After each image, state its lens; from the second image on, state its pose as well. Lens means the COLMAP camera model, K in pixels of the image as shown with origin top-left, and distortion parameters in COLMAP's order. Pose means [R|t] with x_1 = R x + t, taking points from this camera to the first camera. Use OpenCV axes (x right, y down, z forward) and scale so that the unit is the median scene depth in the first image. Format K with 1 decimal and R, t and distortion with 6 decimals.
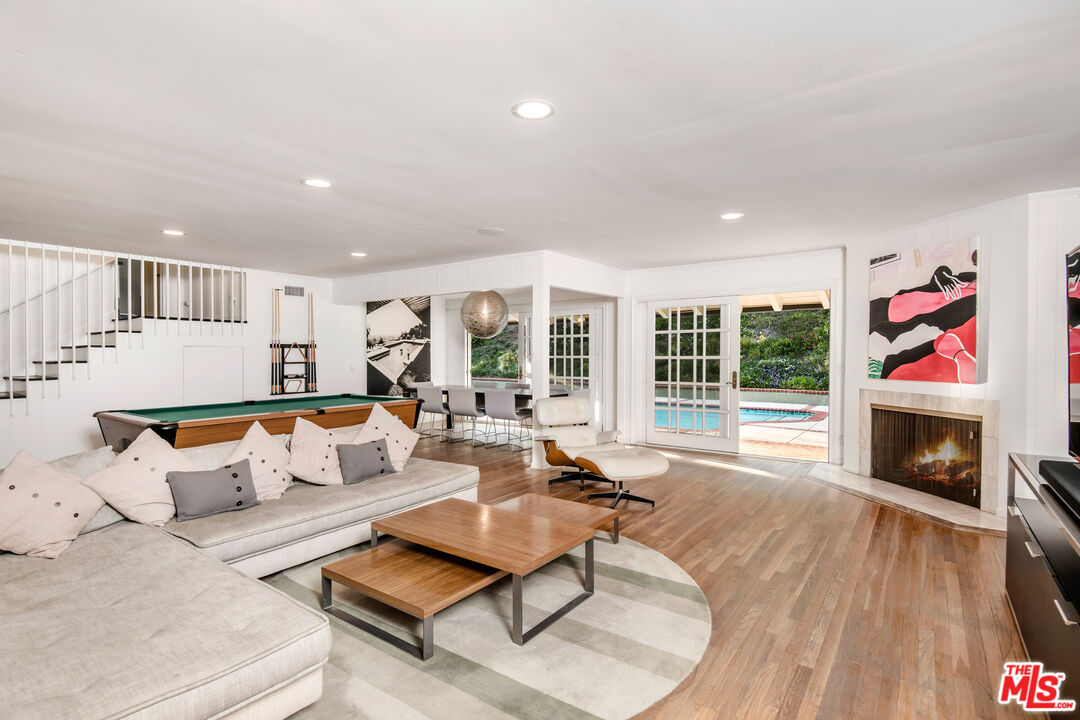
lens RADIAL K [[539.6, 0, 535.2], [0, 539.6, 358.7], [0, 0, 1]] dist [-0.003719, -0.001323]
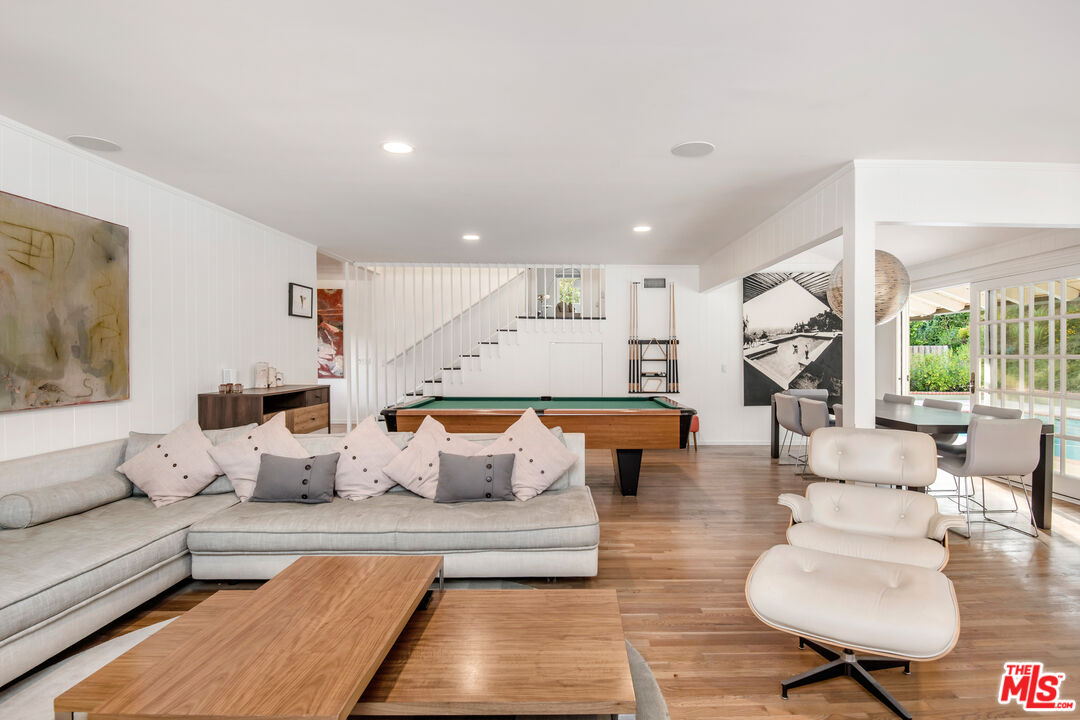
lens RADIAL K [[539.6, 0, 548.9], [0, 539.6, 361.2], [0, 0, 1]] dist [-0.003719, -0.001323]
pose [[0.596160, 0.016027, -0.802705, 0.248343], [-0.013066, 0.999862, 0.010260, 0.002757], [0.802759, 0.004372, 0.596287, 0.381782]]
